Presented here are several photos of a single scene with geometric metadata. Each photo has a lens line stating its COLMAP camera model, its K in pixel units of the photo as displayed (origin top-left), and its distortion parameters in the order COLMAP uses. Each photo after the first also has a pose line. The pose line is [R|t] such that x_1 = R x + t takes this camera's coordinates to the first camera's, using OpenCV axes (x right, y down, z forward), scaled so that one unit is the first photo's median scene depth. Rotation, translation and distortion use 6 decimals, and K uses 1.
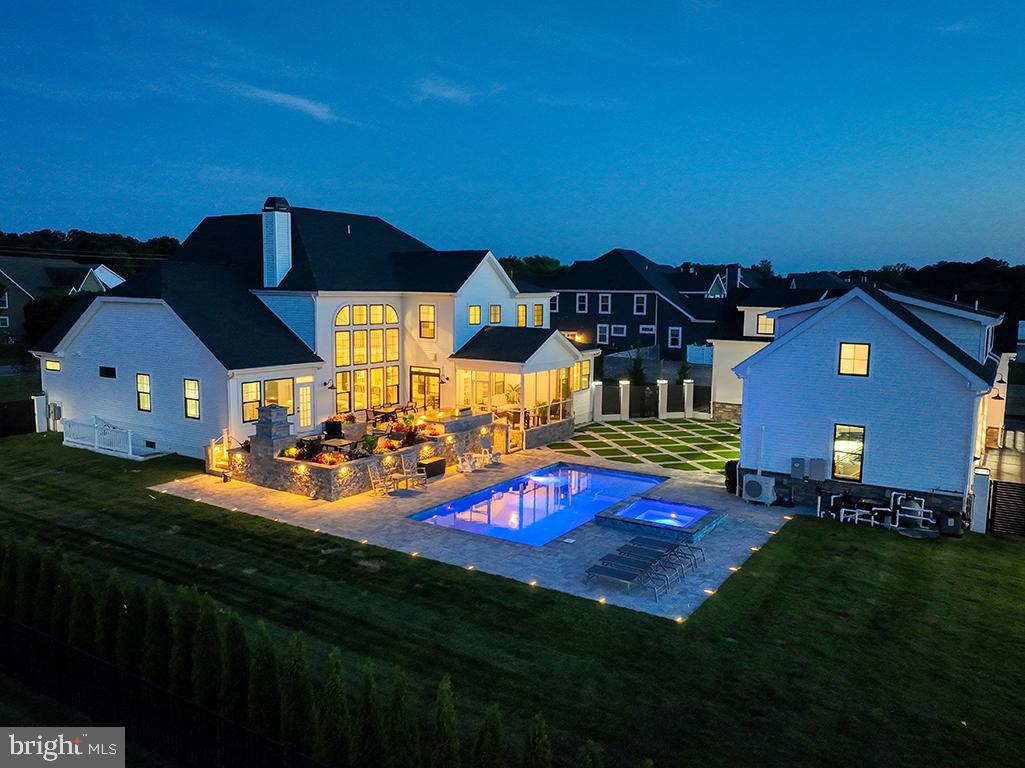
lens RADIAL K [[783.0, 0, 514.9], [0, 783.0, 379.9], [0, 0, 1]] dist [0.002451, 0.003524]
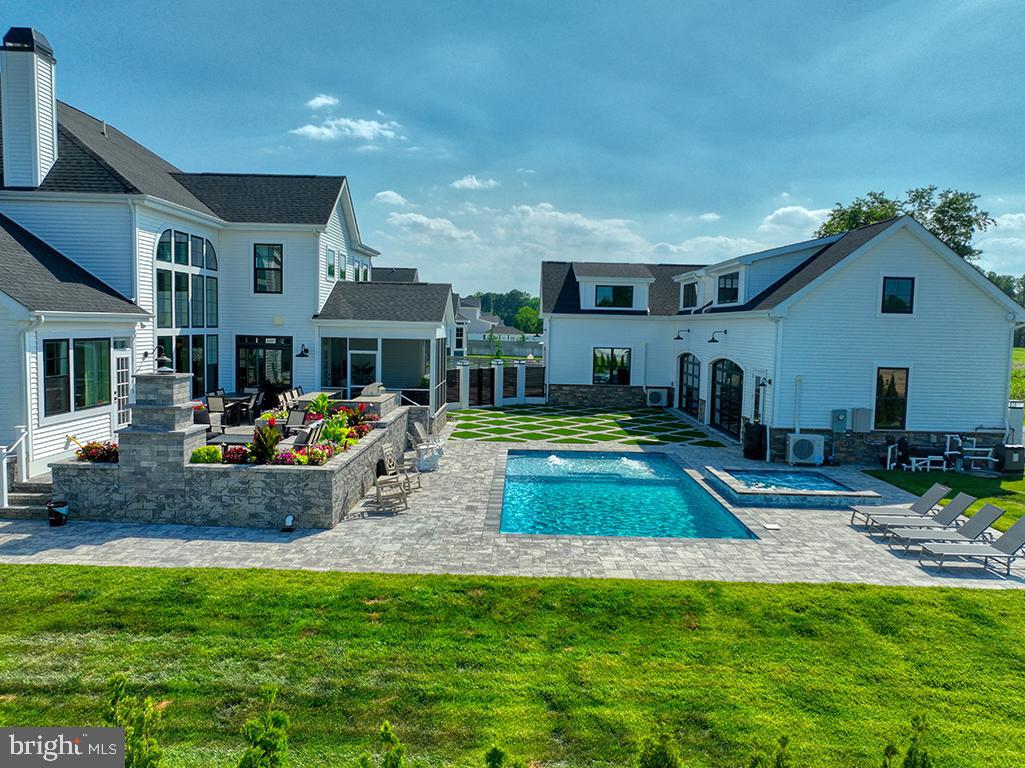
lens RADIAL K [[774.8, 0, 513.6], [0, 774.8, 382.9], [0, 0, 1]] dist [0.001076, 0.009632]
pose [[0.847255, -0.032906, 0.530166, -0.347624], [0.049438, 0.998632, -0.017024, 0.055598], [-0.528881, 0.040635, 0.847723, 0.378476]]
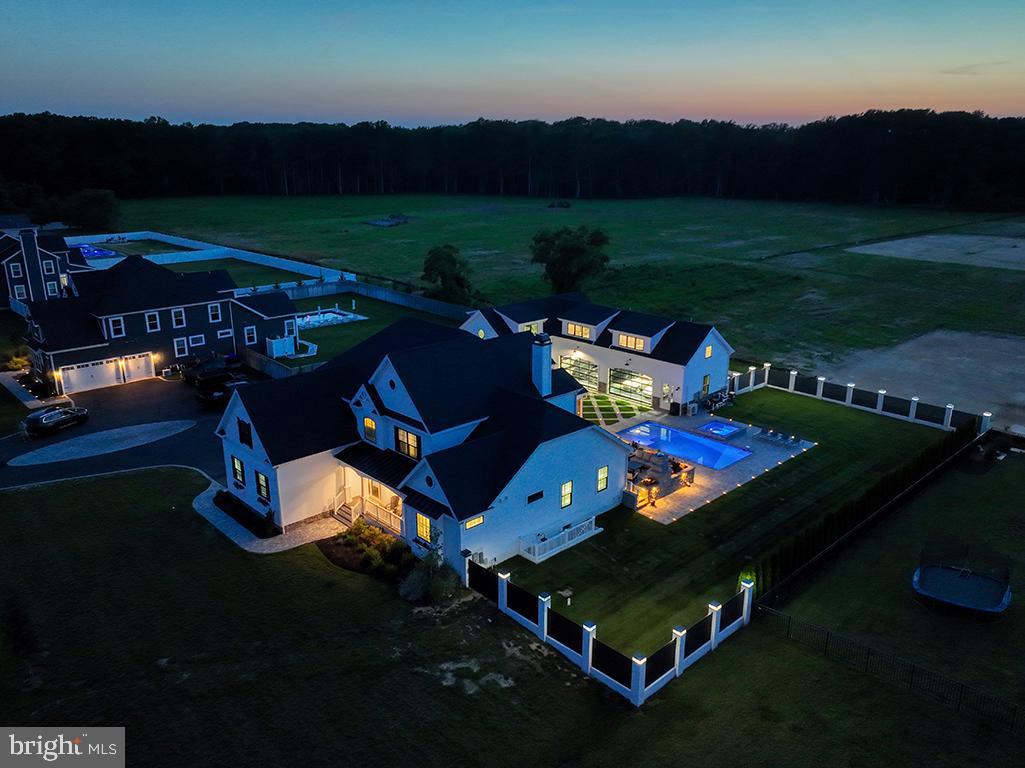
lens RADIAL K [[783.0, 0, 514.9], [0, 783.0, 379.9], [0, 0, 1]] dist [0.002451, 0.003524]
pose [[0.238518, -0.292747, 0.925964, -1.832486], [0.115115, 0.955283, 0.272364, -0.604945], [-0.964291, 0.041628, 0.261552, 0.754053]]
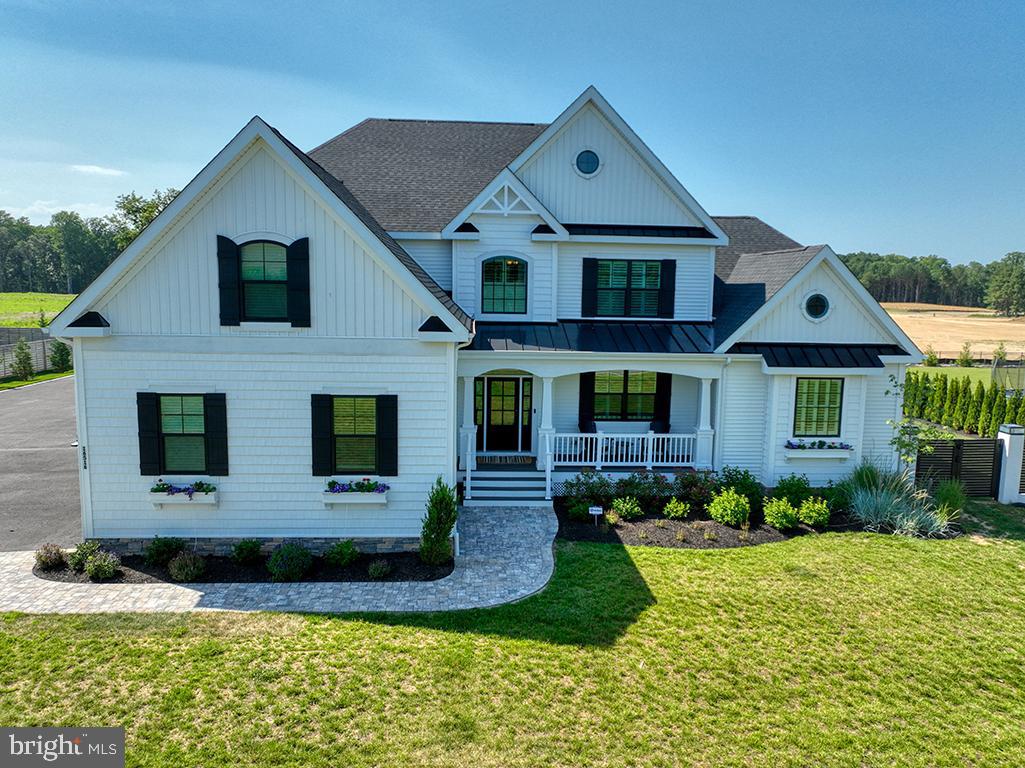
lens RADIAL K [[748.7, 0, 513.8], [0, 748.7, 383.2], [0, 0, 1]] dist [0.005518, 0.001435]
pose [[-0.585860, -0.127228, 0.800363, -1.033431], [0.068694, 0.976249, 0.205471, -0.173444], [-0.807496, 0.175358, -0.563205, 1.810006]]
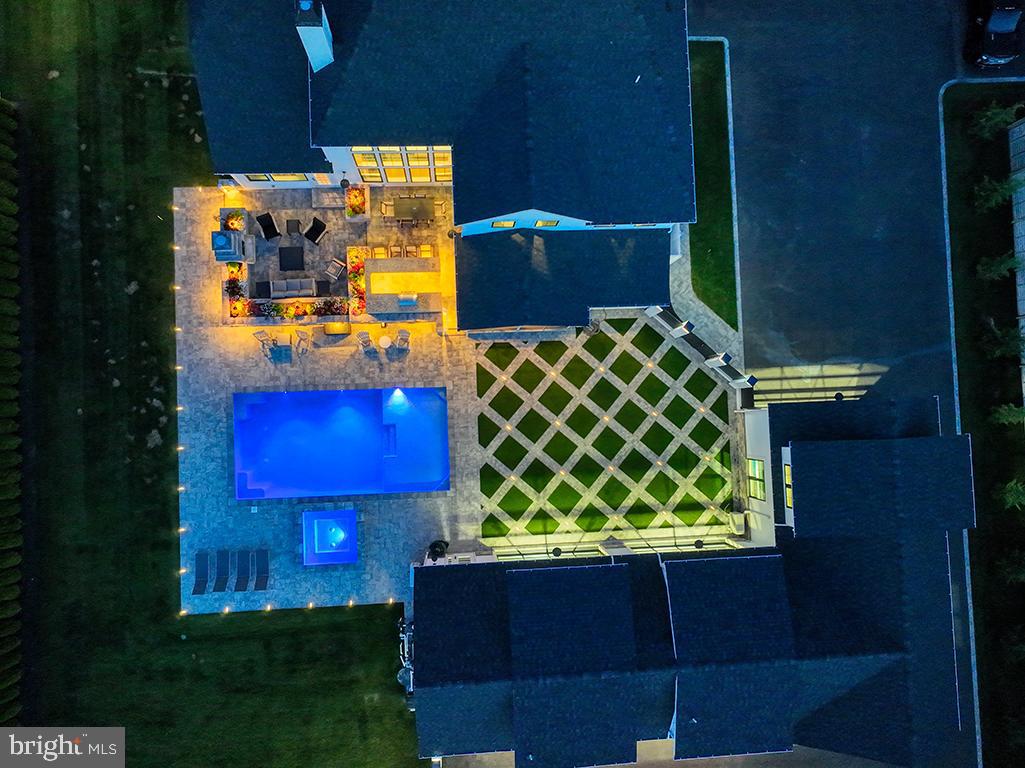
lens RADIAL K [[774.8, 0, 513.6], [0, 774.8, 382.9], [0, 0, 1]] dist [0.001076, 0.009632]
pose [[0.568456, 0.822692, 0.006062, 0.106867], [-0.177694, 0.115581, 0.977275, -1.069721], [0.803295, -0.556614, 0.211890, 0.882679]]
